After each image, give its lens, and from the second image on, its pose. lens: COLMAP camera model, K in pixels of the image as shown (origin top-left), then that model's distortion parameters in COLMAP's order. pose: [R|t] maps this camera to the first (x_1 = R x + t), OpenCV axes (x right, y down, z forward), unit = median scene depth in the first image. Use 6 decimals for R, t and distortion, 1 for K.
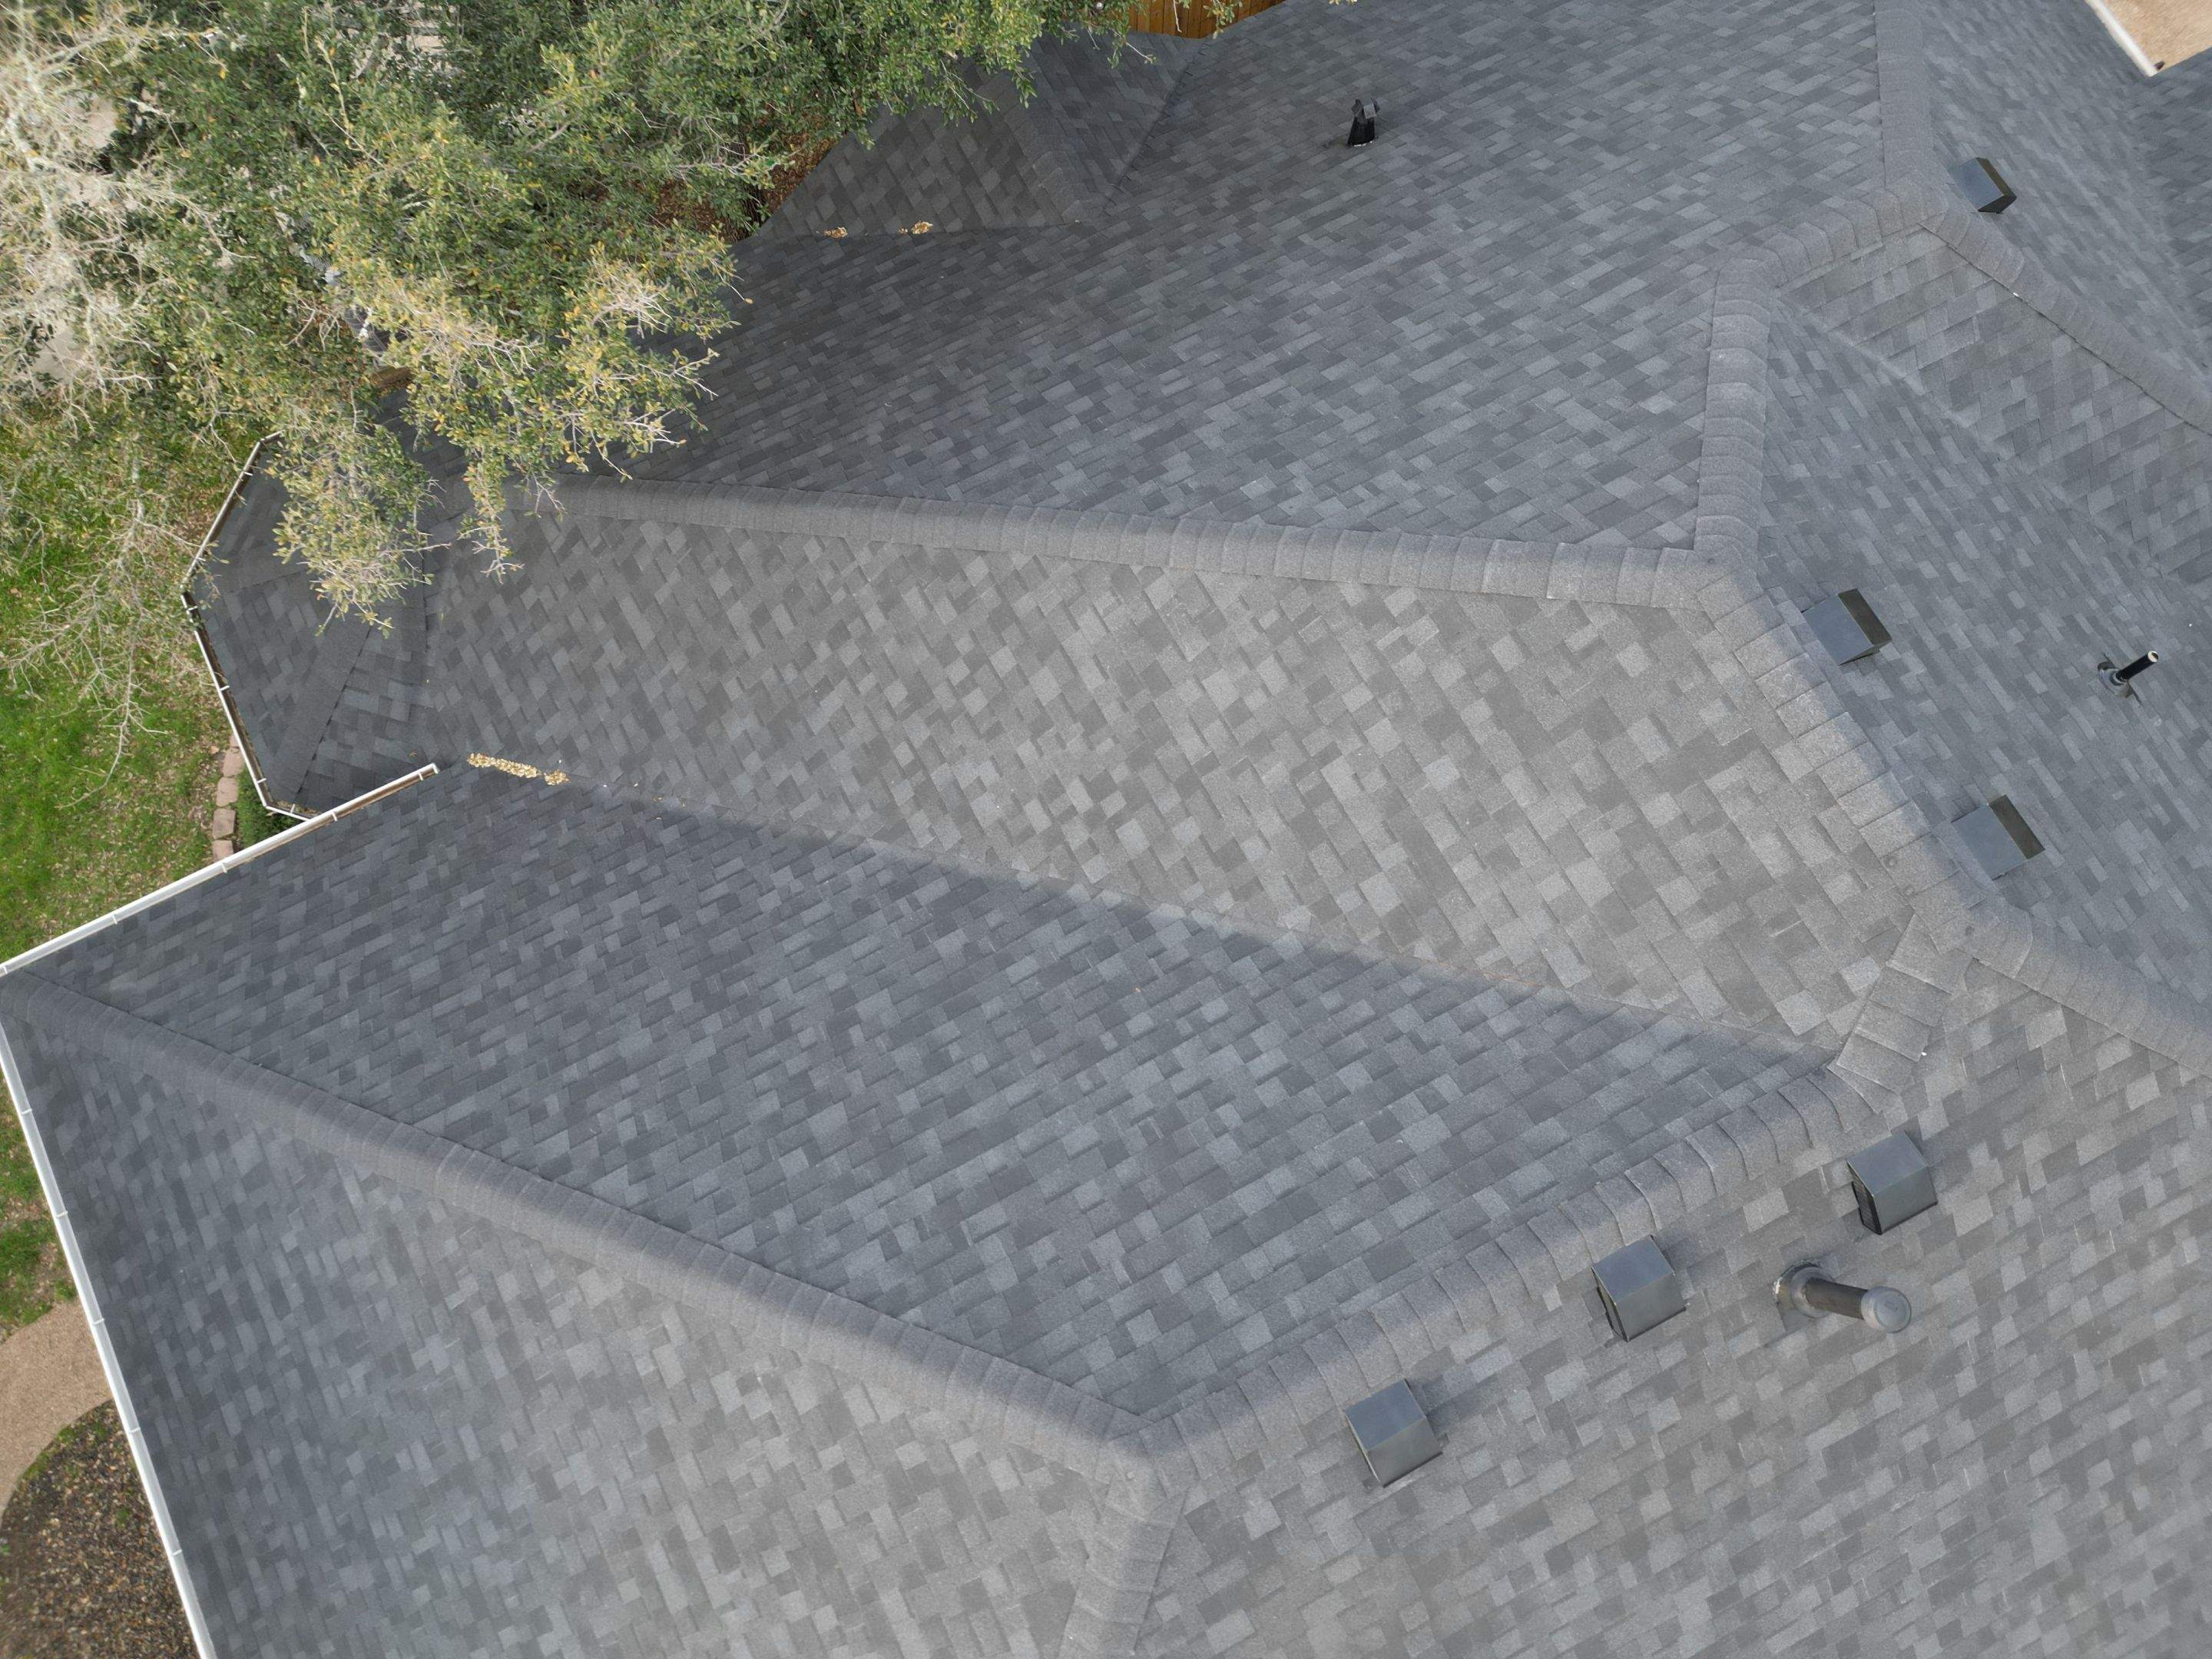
lens RADIAL K [[1539.8, 0, 1096.8], [0, 1539.8, 829.1], [0, 0, 1]] dist [0.077343, -0.075609]
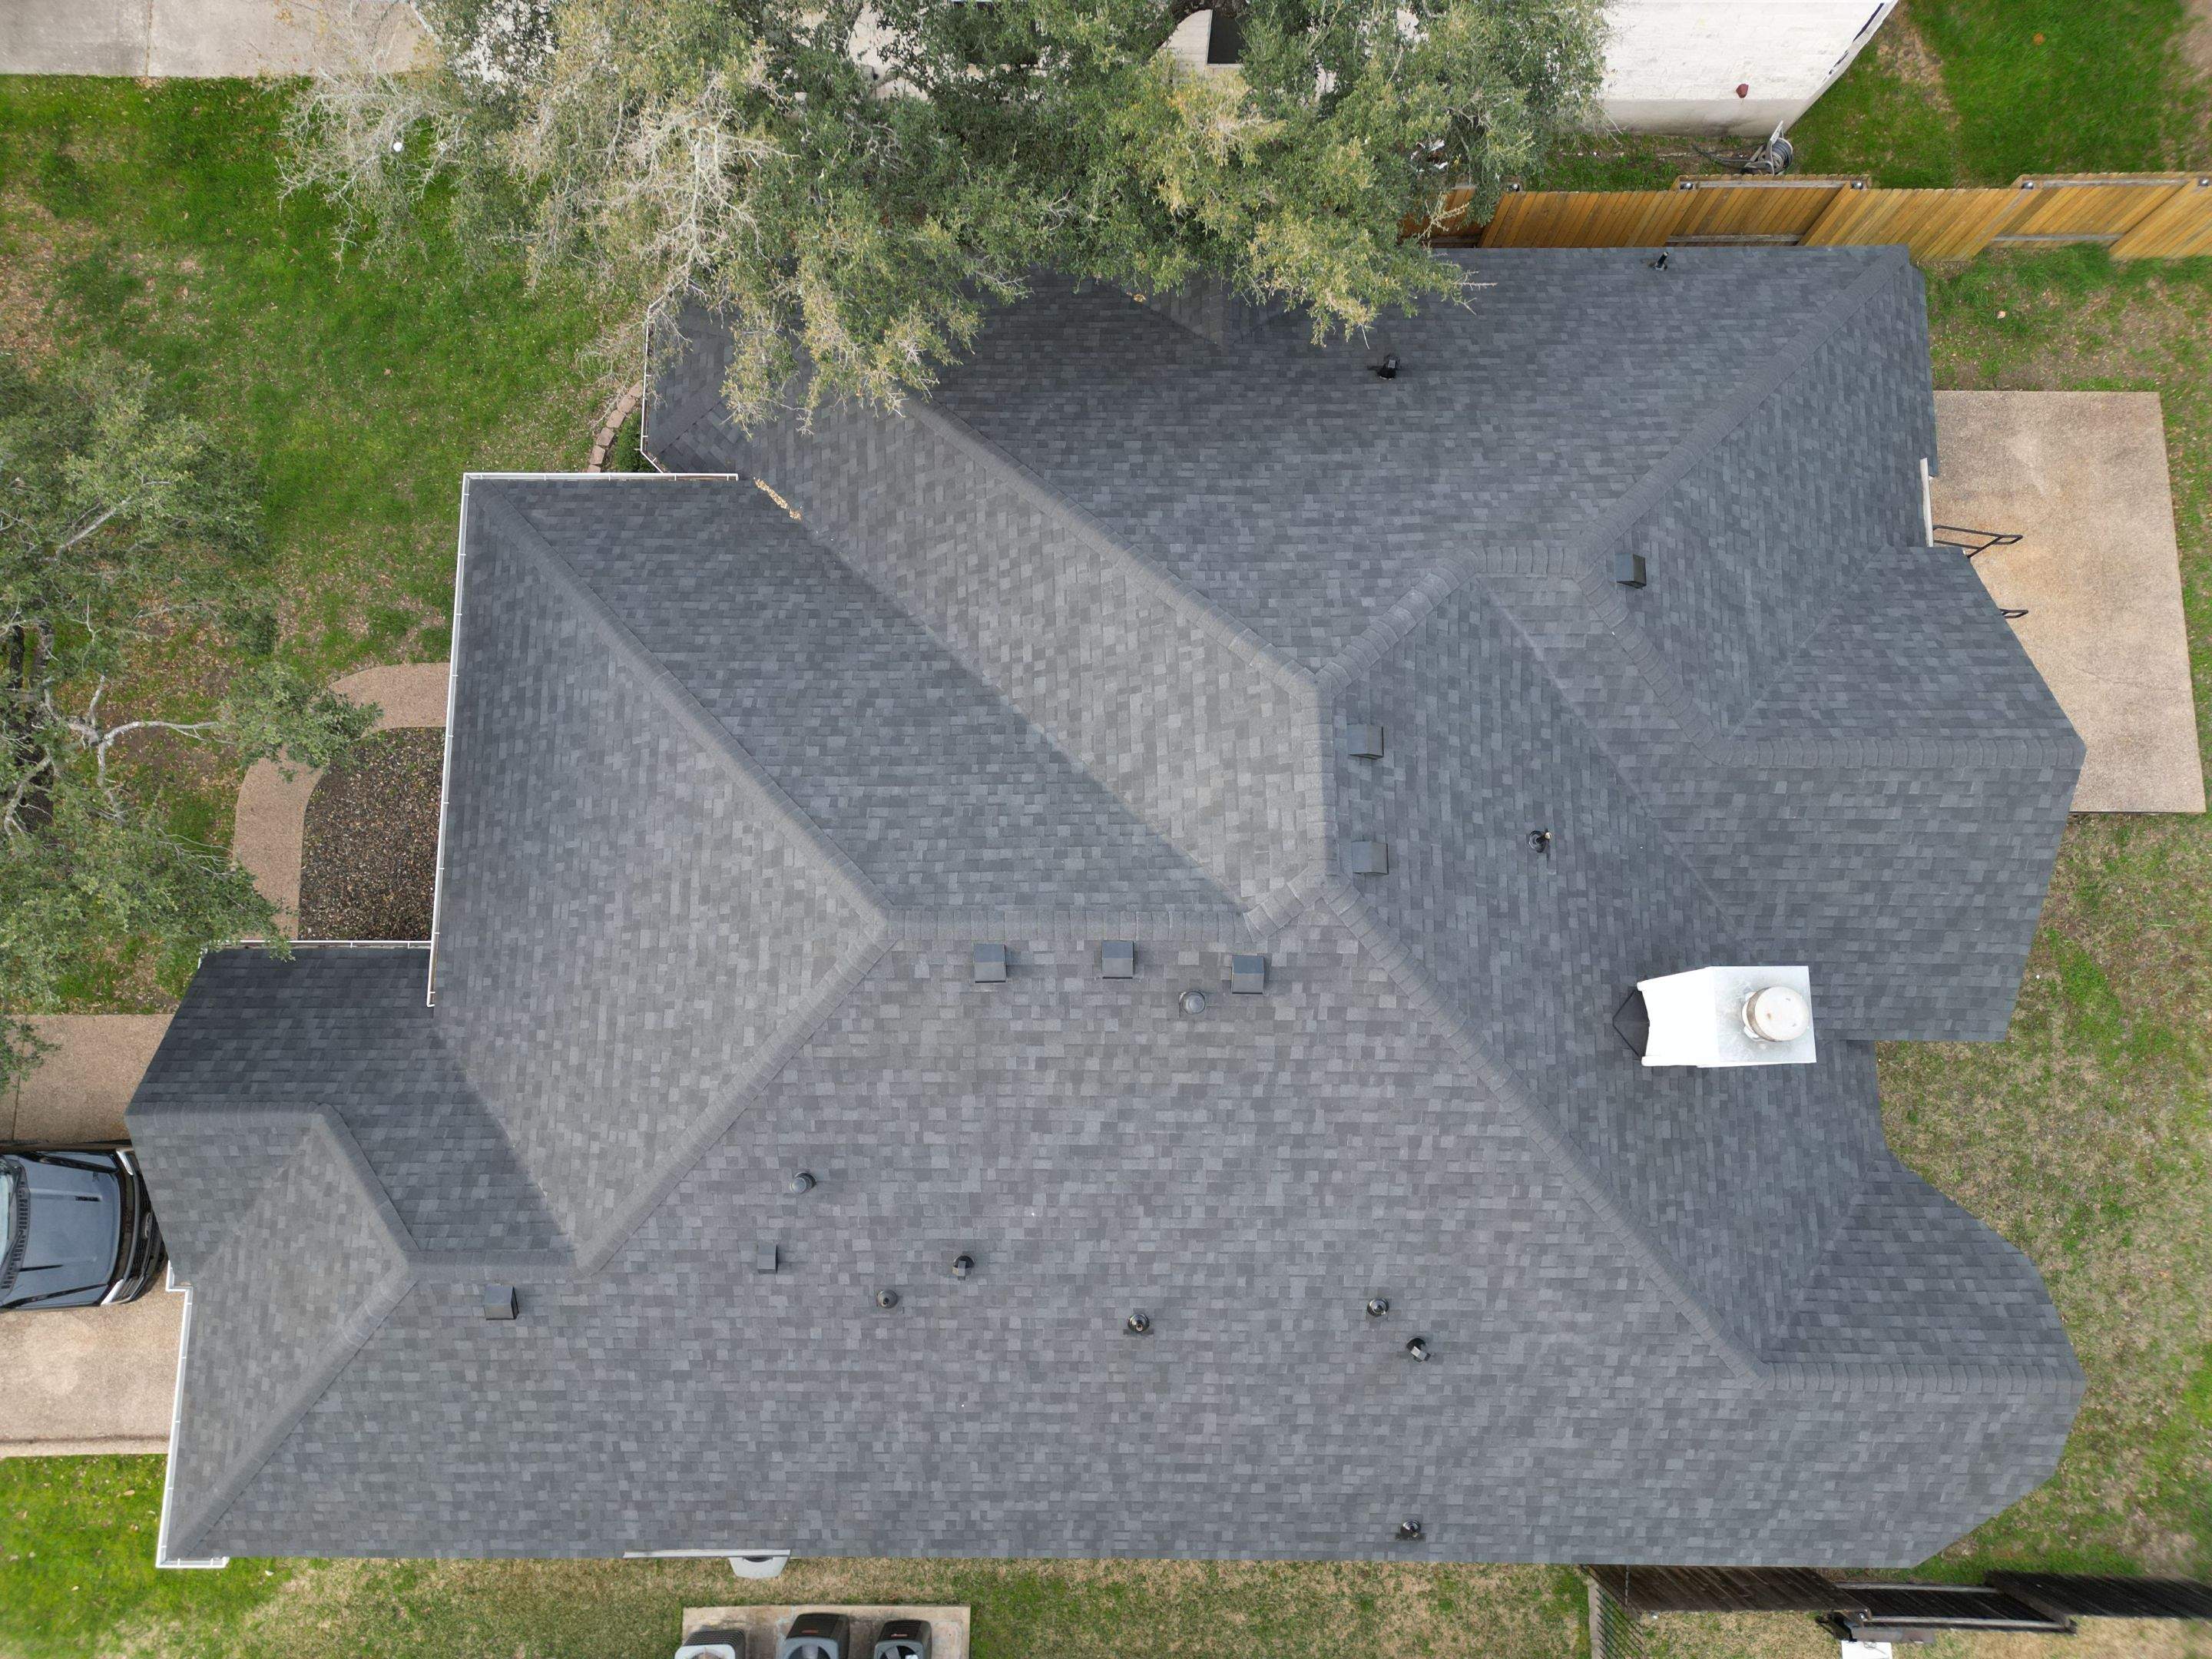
lens RADIAL K [[1539.8, 0, 1095.9], [0, 1539.8, 825.5], [0, 0, 1]] dist [0.077343, -0.075609]
pose [[0.888034, 0.453316, -0.076809, 0.332532], [-0.444826, 0.889339, 0.105861, -0.077787], [0.116298, -0.059842, 0.991410, -0.963799]]
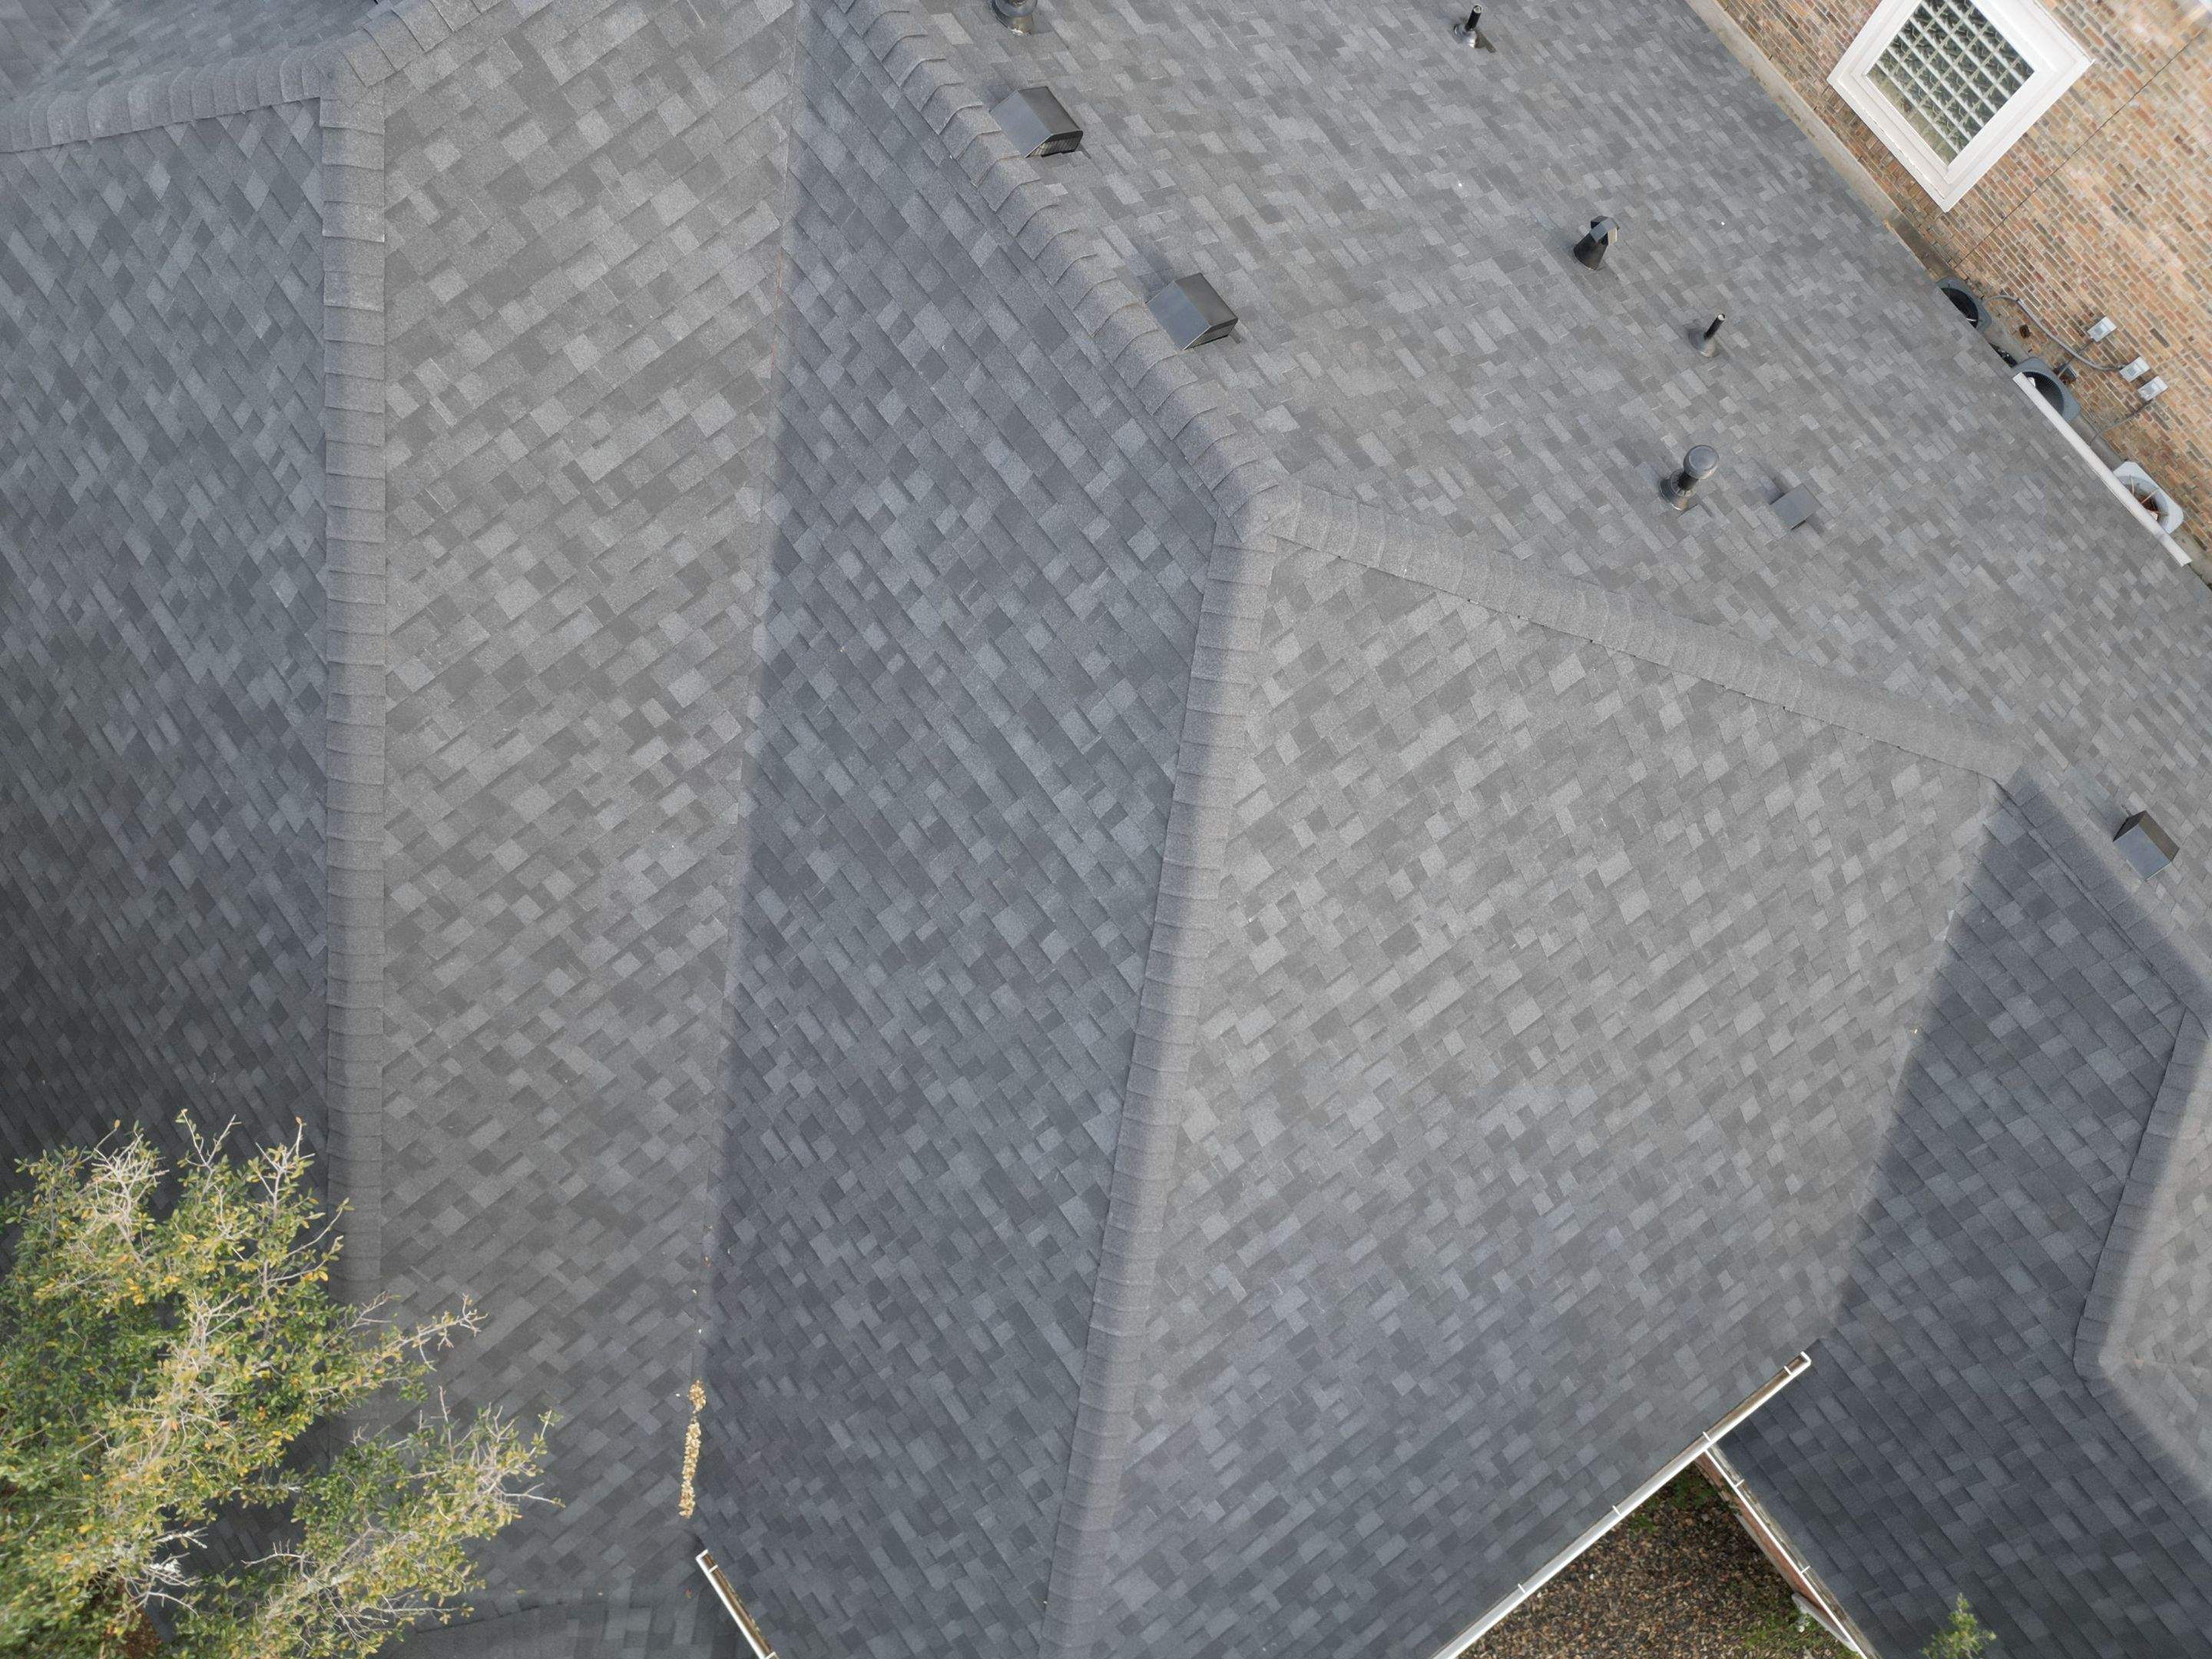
lens RADIAL K [[1539.8, 0, 1103.1], [0, 1539.8, 831.5], [0, 0, 1]] dist [0.077343, -0.075609]
pose [[-0.161967, -0.972828, 0.165447, -0.292223], [0.955918, -0.113065, 0.270993, -0.021394], [-0.244923, 0.202046, 0.948256, 0.010194]]
